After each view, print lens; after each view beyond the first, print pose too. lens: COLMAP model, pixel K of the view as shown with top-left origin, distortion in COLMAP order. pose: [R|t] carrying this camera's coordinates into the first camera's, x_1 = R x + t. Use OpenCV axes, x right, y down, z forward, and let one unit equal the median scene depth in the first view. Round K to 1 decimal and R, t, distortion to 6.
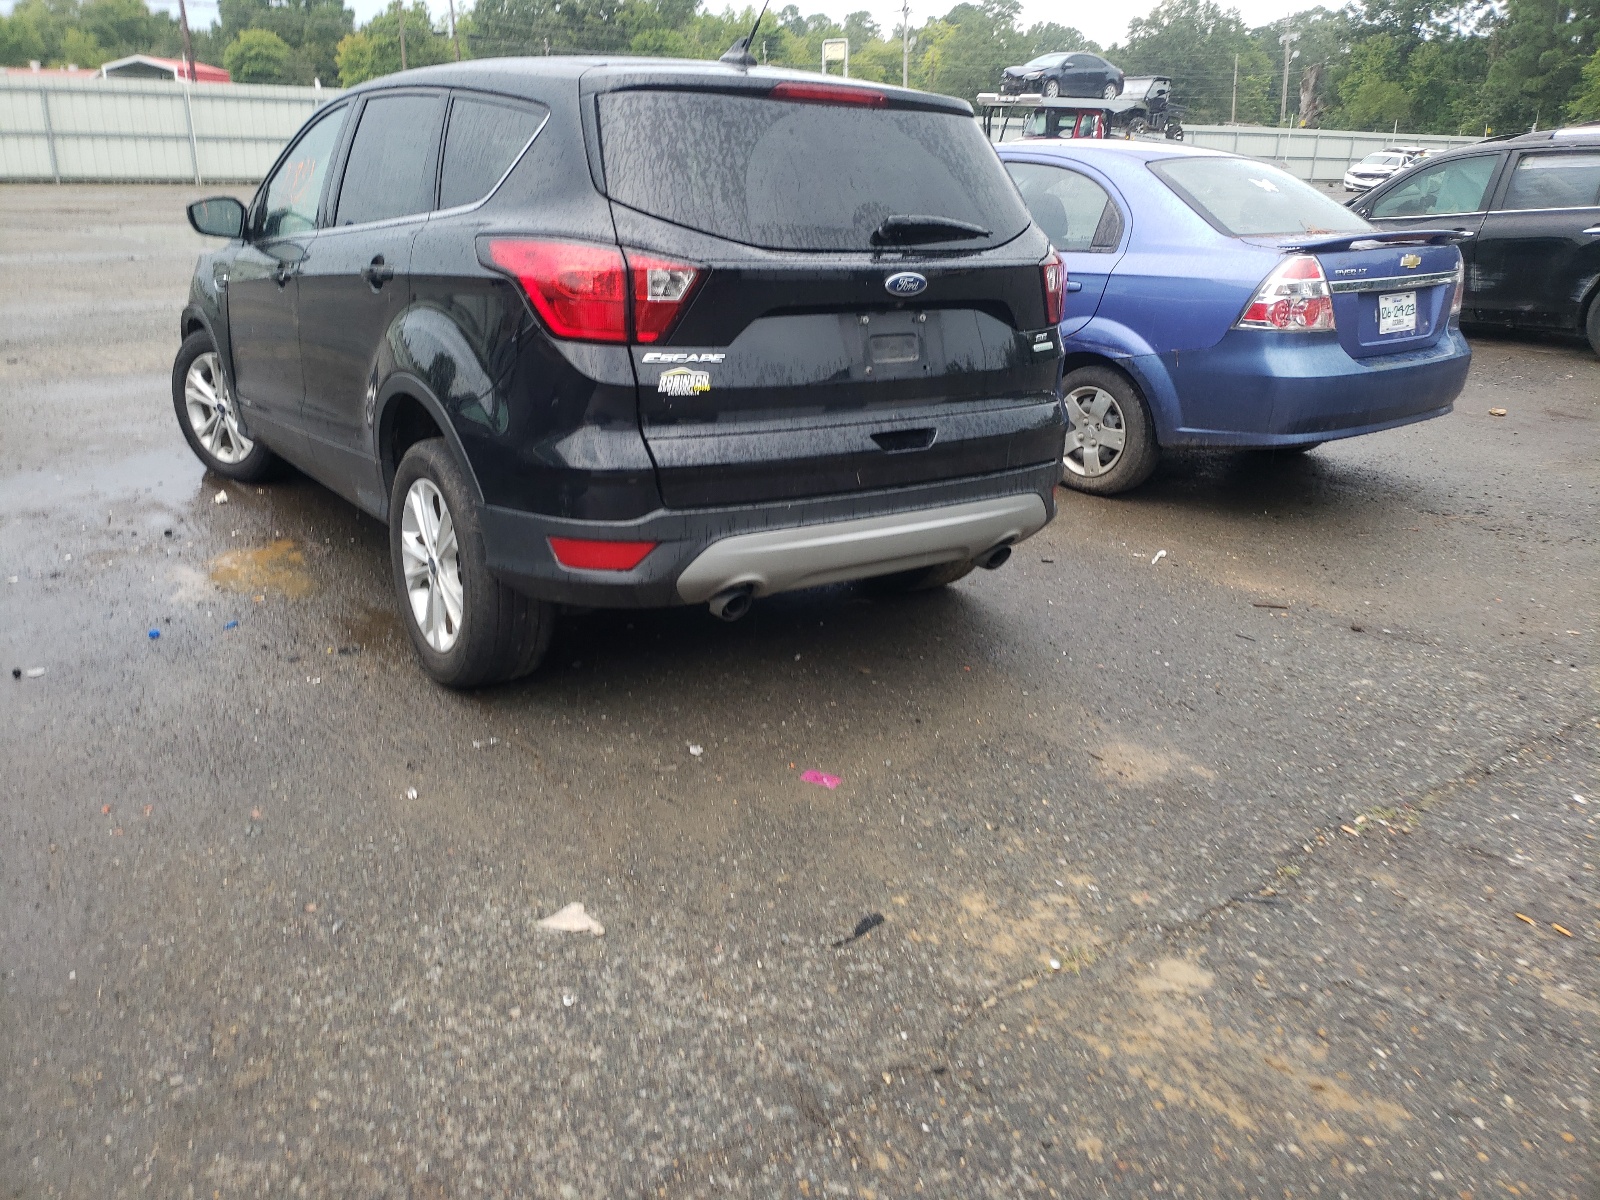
lens RADIAL K [[1212.3, 0, 799.9], [0, 1212.3, 600.1], [0, 0, 1]] dist [0.031978, -0.009781]
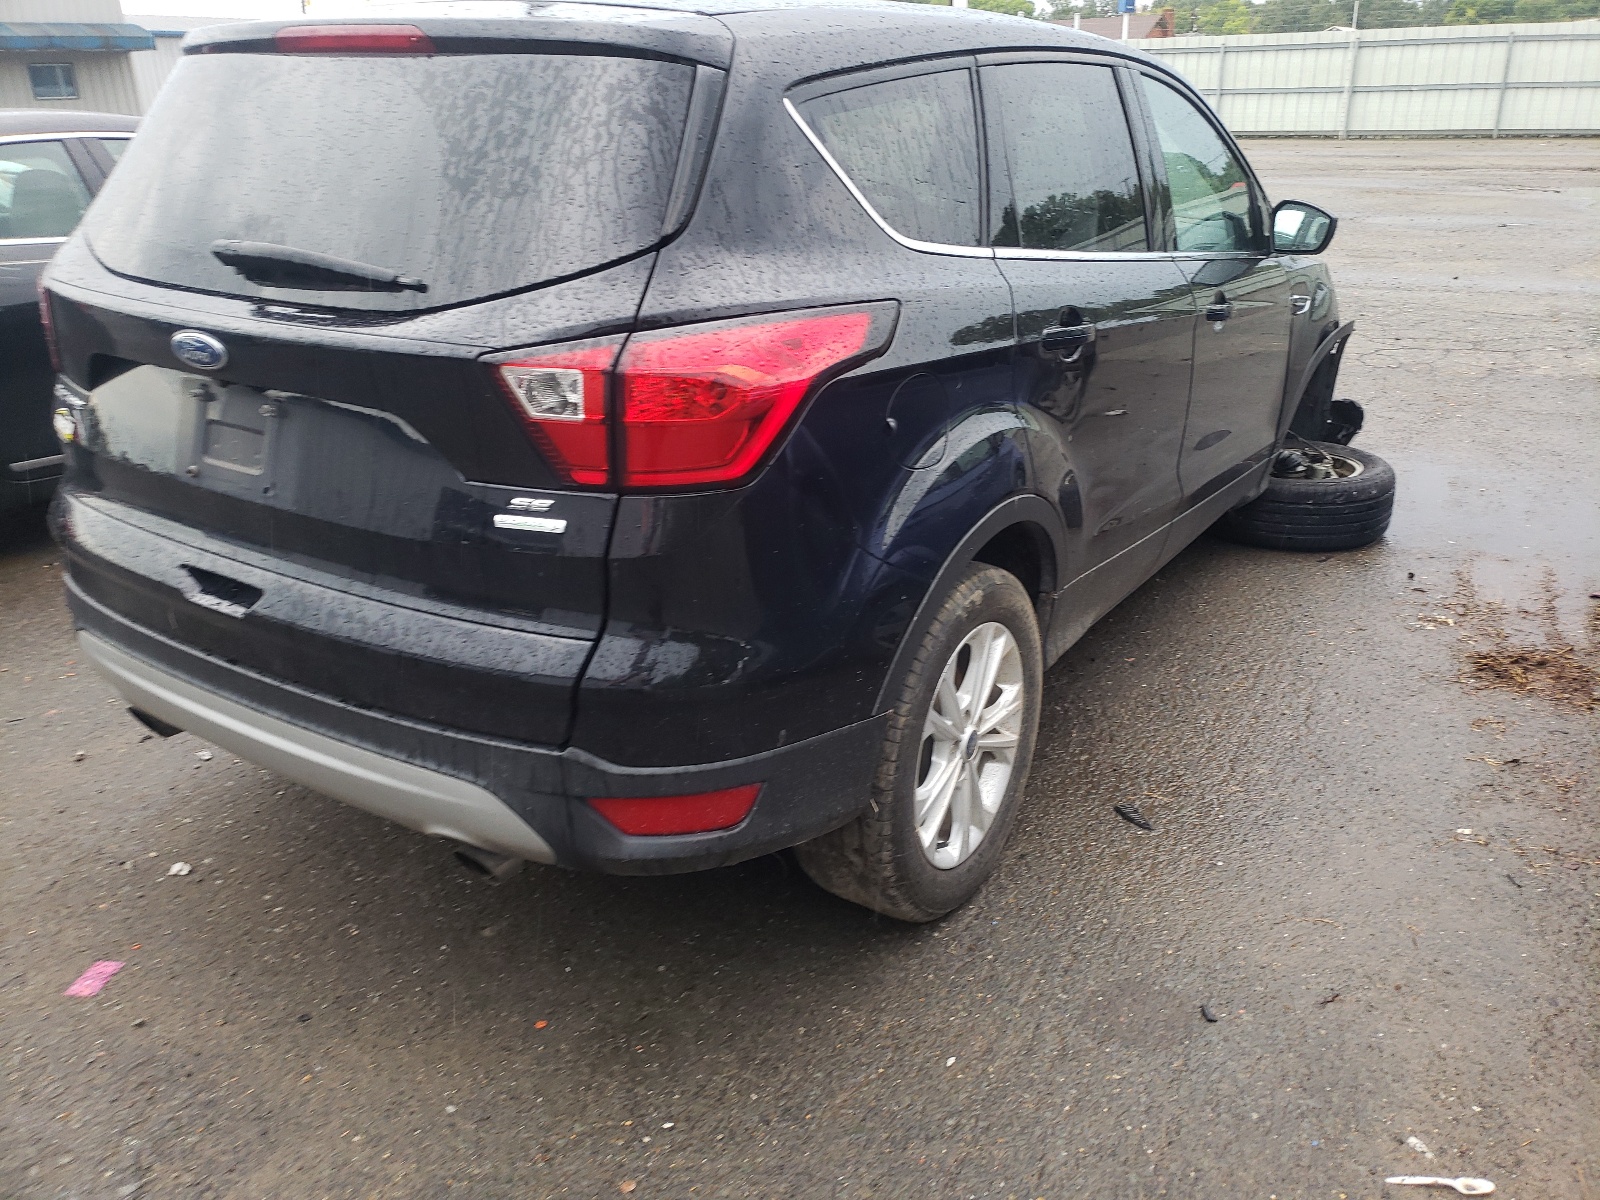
lens RADIAL K [[1226.8, 0, 799.8], [0, 1226.8, 600.0], [0, 0, 1]] dist [-0.010618, -0.008807]
pose [[0.386072, 0.325221, -0.863238, 0.682086], [-0.289760, 0.931181, 0.221227, -0.321270], [0.875778, 0.164722, 0.453739, 0.875751]]
